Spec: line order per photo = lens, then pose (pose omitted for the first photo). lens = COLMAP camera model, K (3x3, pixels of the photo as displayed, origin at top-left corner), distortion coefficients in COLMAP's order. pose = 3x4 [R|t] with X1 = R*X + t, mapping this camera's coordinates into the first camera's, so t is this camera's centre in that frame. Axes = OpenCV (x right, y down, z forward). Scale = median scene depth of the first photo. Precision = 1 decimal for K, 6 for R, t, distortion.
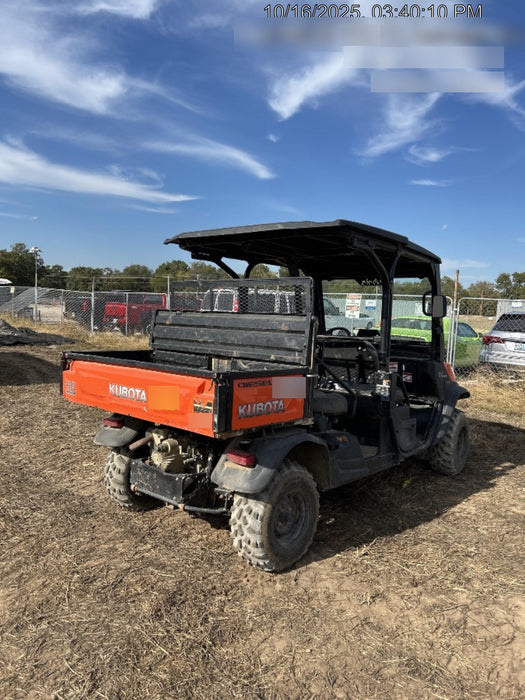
lens RADIAL K [[527.9, 0, 265.2], [0, 527.9, 353.7], [0, 0, 1]] dist [0.025513, -0.027932]
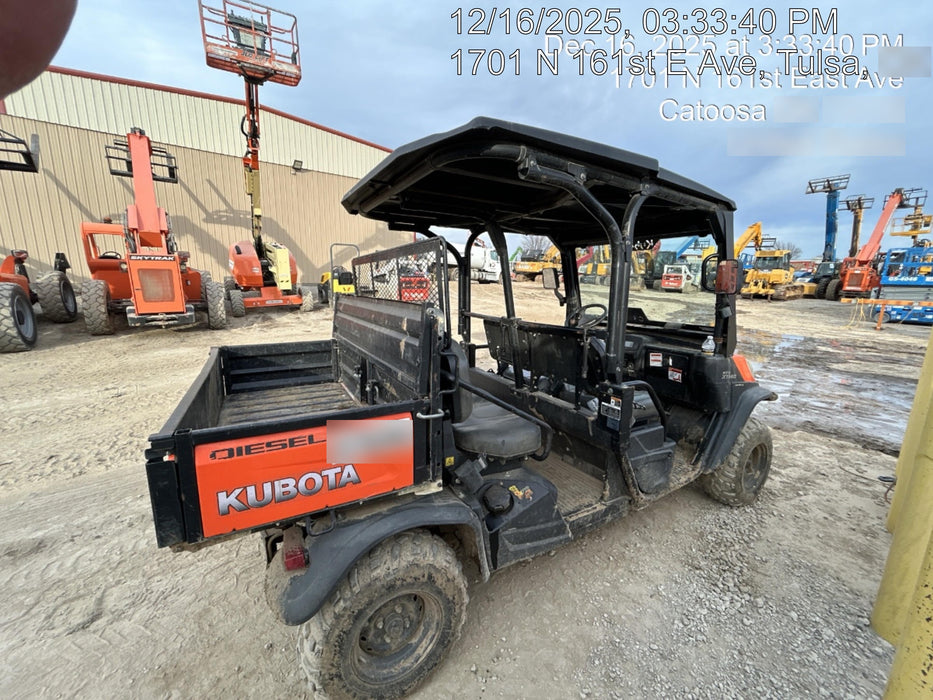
lens RADIAL K [[372.9, 0, 471.4], [0, 372.9, 350.3], [0, 0, 1]] dist [-0.021554, 0.000015]
pose [[0.943439, 0.025966, -0.330529, 0.255228], [0.007733, 0.994934, 0.100233, -0.064136], [0.331457, -0.097120, 0.938458, 0.637627]]
